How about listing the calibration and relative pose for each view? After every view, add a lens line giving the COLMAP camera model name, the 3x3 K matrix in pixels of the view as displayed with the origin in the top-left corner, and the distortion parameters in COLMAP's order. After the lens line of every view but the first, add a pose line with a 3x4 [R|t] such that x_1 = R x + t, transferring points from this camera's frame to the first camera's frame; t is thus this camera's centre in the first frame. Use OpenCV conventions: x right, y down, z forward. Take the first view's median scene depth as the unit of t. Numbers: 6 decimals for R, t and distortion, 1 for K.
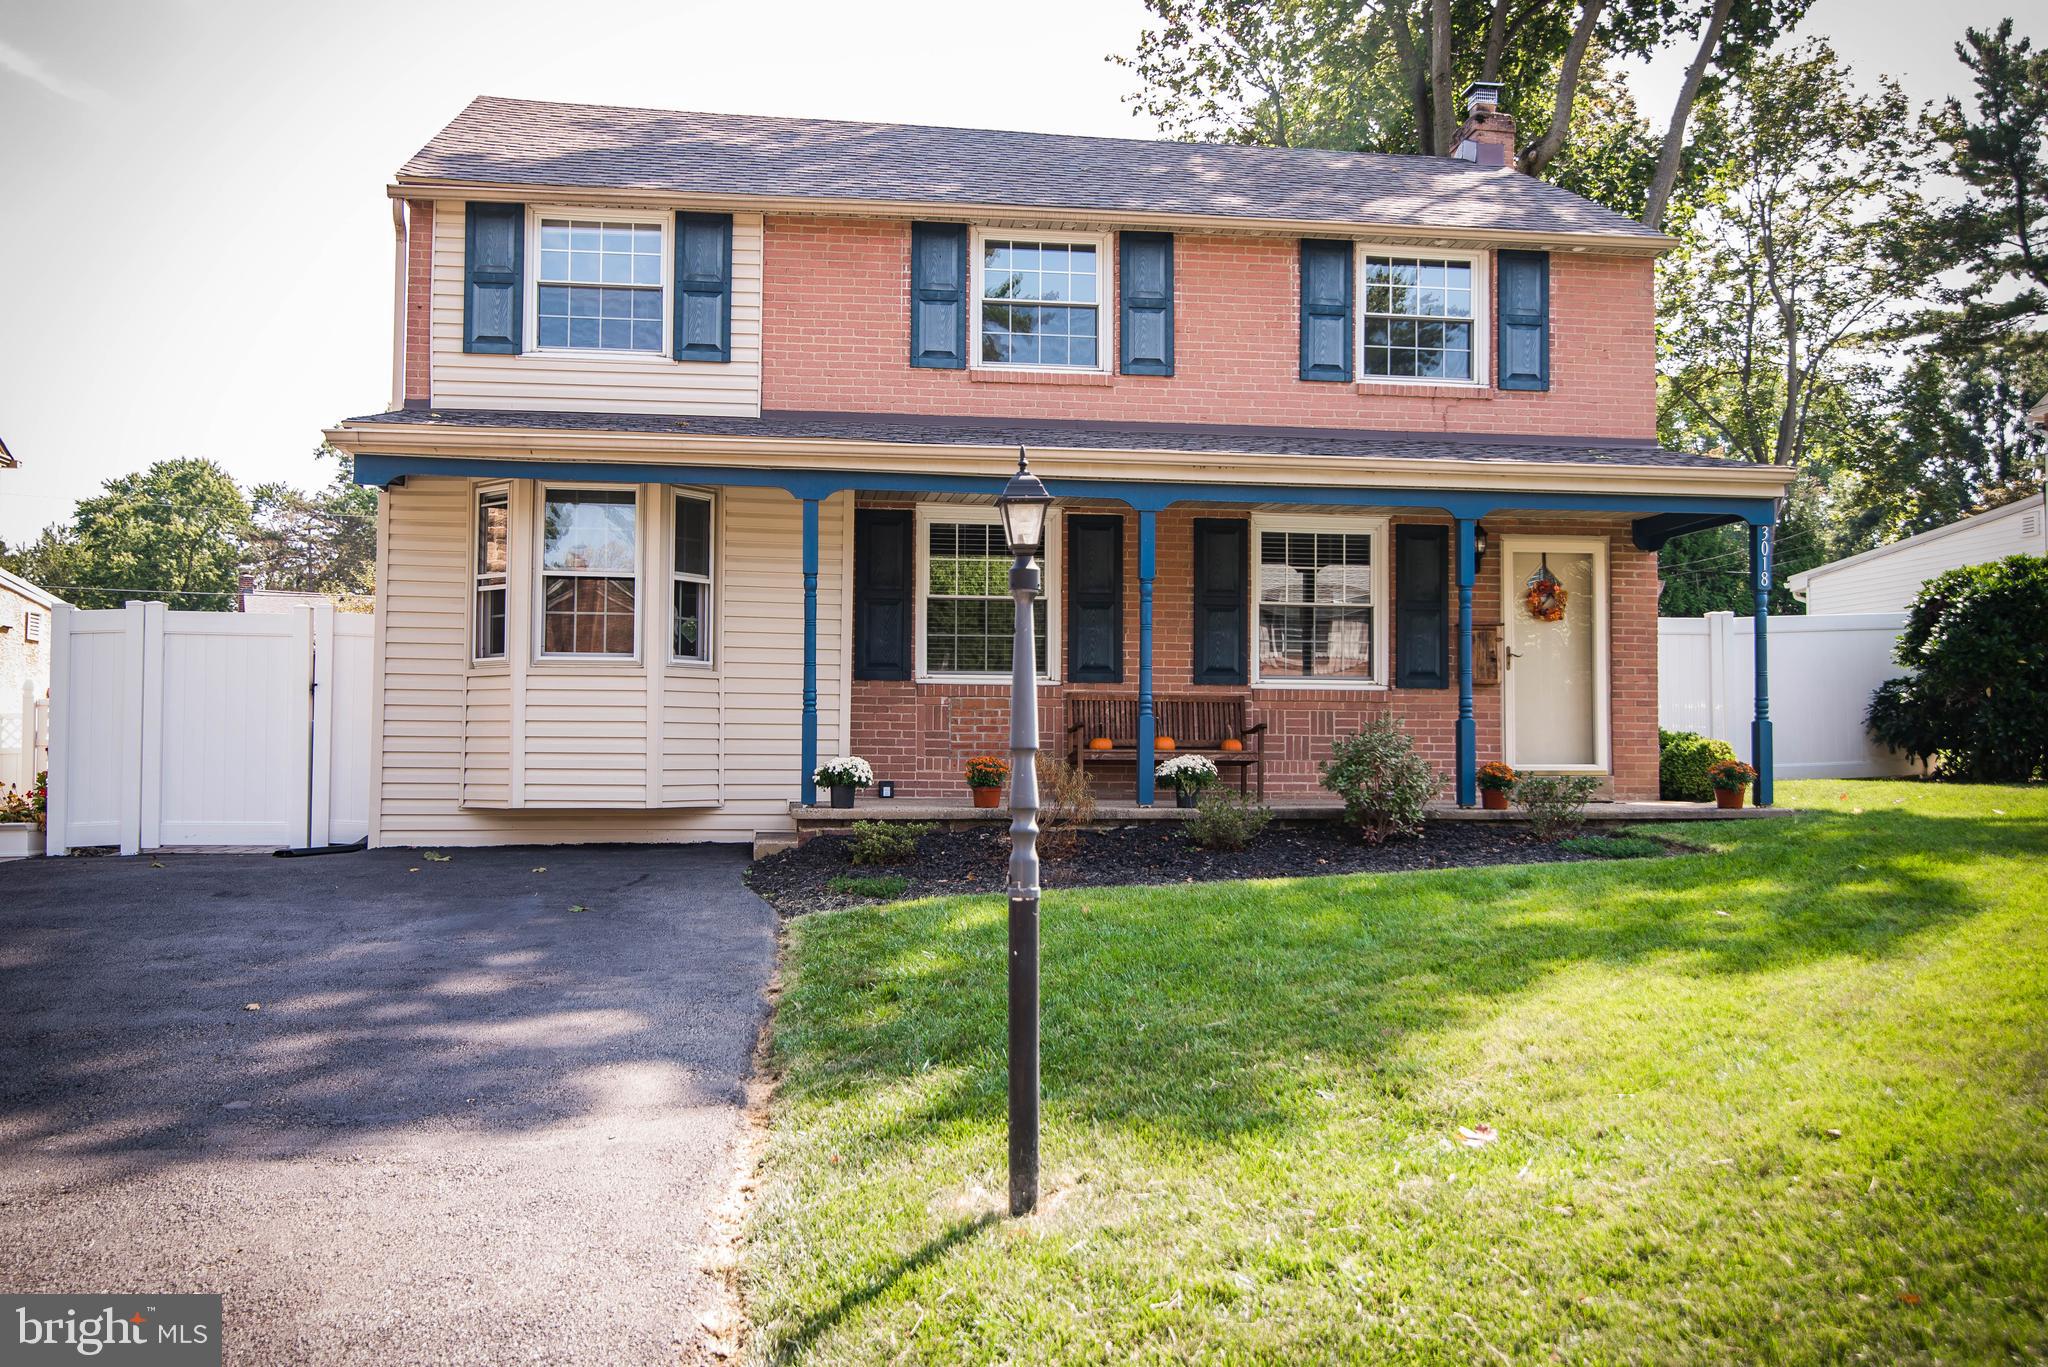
lens RADIAL K [[1640.2, 0, 1024.0], [0, 1640.2, 683.5], [0, 0, 1]] dist [0.001994, 0.000451]
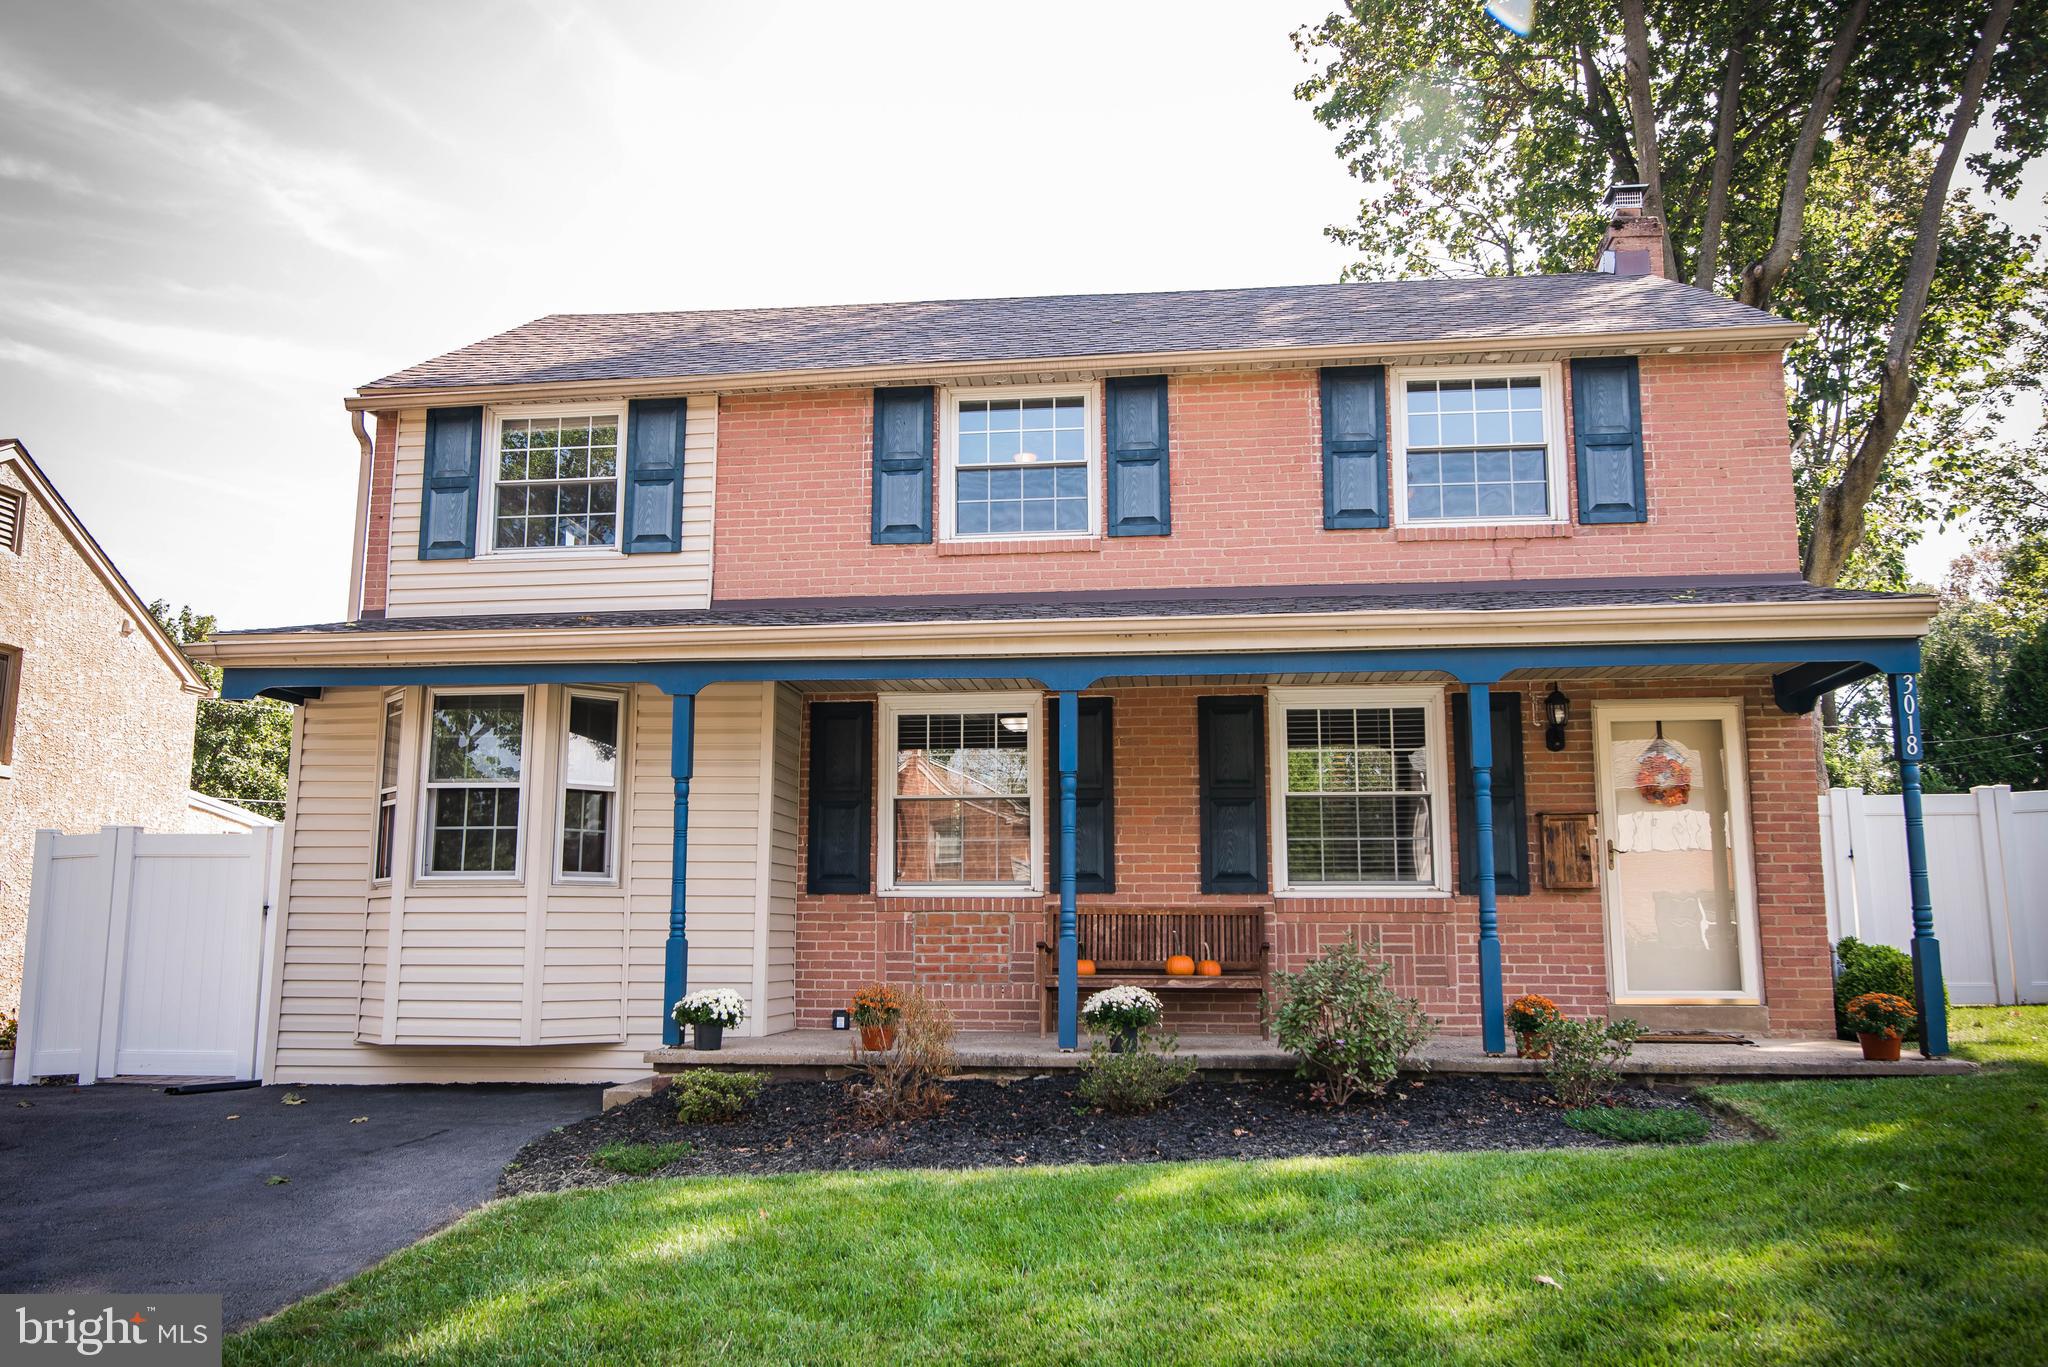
lens RADIAL K [[1575.5, 0, 1024.0], [0, 1575.5, 683.5], [0, 0, 1]] dist [0.001841, 0.004000]
pose [[0.967393, -0.045048, -0.249241, 0.224944], [0.015289, 0.992648, -0.120067, -0.010973], [0.252817, 0.112341, 0.960970, 0.193469]]
